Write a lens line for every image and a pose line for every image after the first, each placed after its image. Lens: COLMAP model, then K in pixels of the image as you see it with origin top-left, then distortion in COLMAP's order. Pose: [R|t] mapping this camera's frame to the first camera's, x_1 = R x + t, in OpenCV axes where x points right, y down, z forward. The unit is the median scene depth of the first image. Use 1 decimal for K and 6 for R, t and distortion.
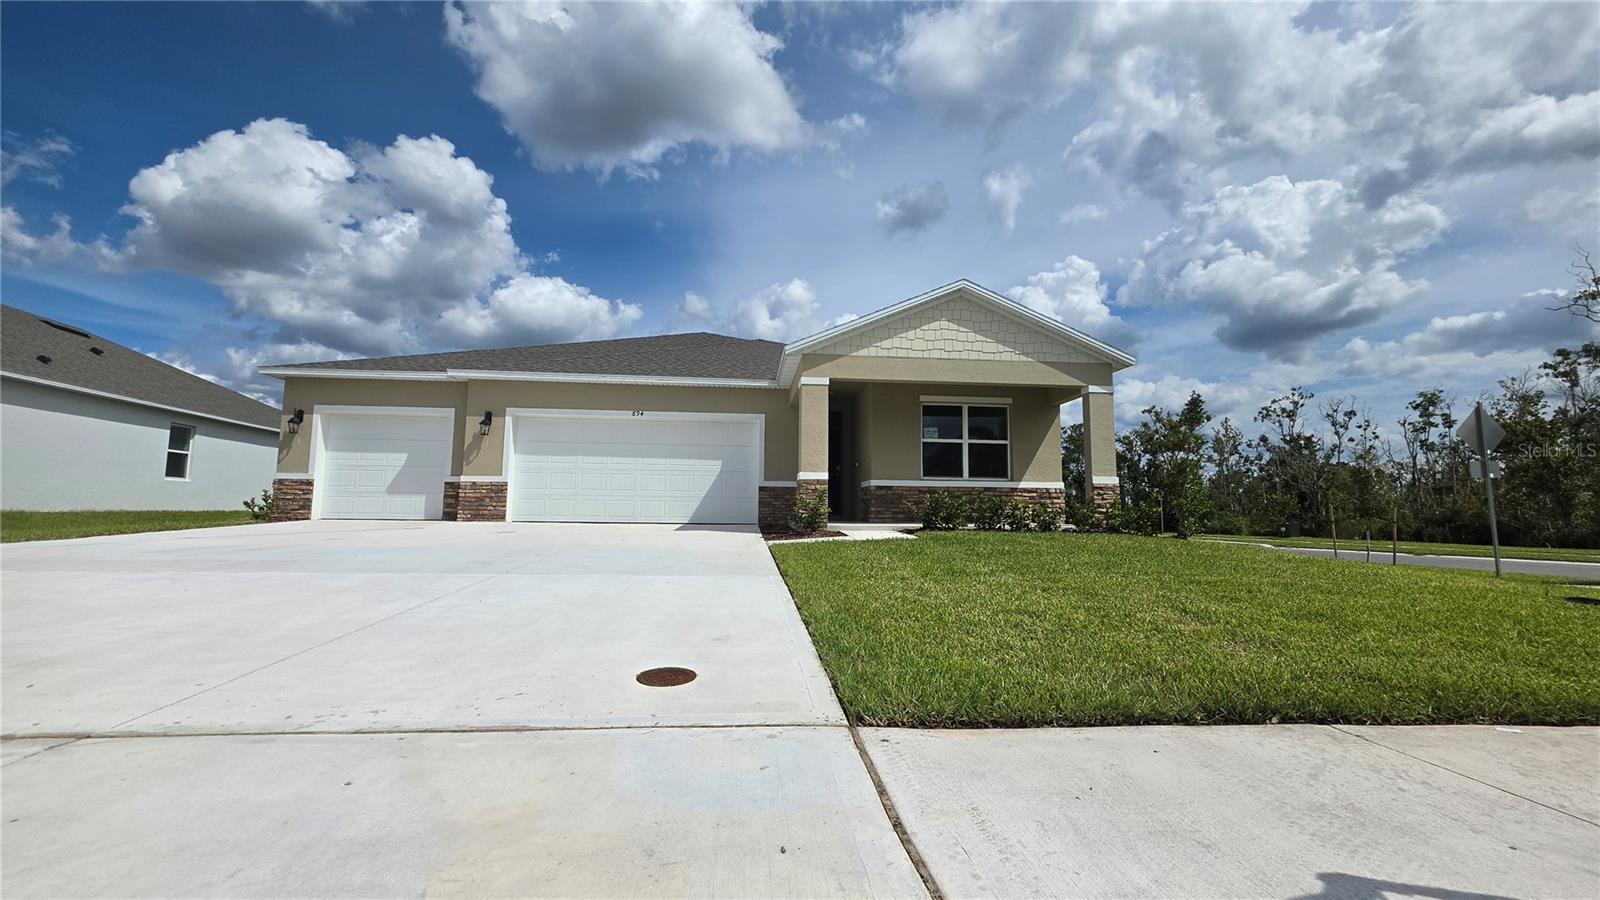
lens RADIAL K [[644.3, 0, 801.7], [0, 644.3, 451.1], [0, 0, 1]] dist [0.009304, -0.000350]
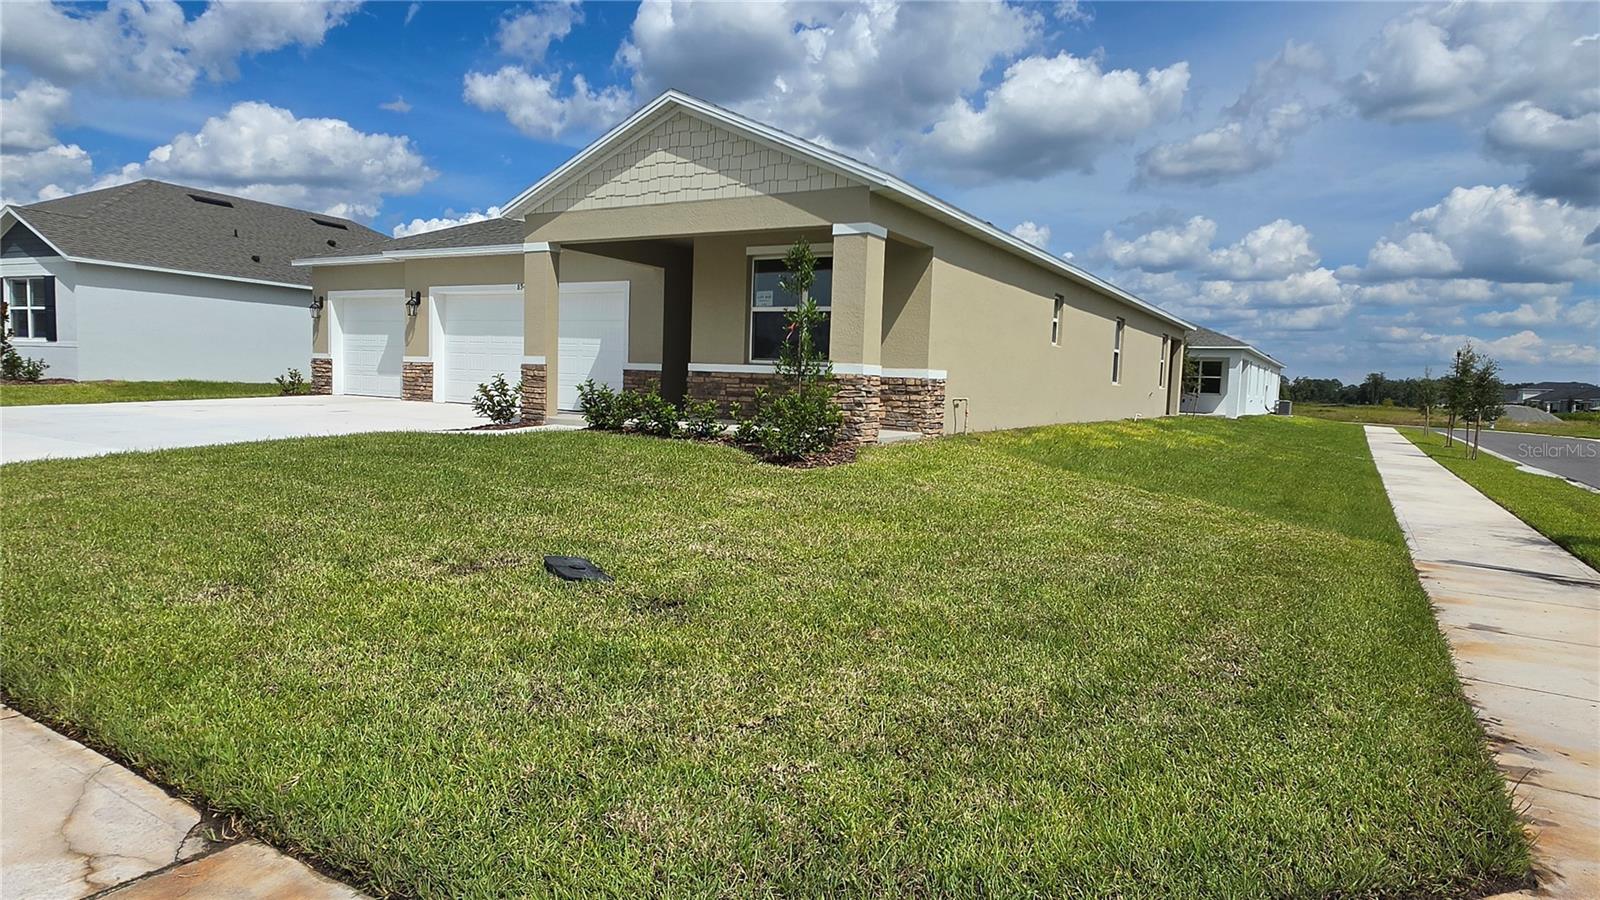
lens RADIAL K [[927.6, 0, 794.9], [0, 927.6, 453.3], [0, 0, 1]] dist [0.005362, 0.001202]
pose [[0.807456, 0.064325, -0.586410, 0.873686], [0.029268, 0.988445, 0.148726, -0.011011], [0.589201, -0.137253, 0.796244, 0.168605]]
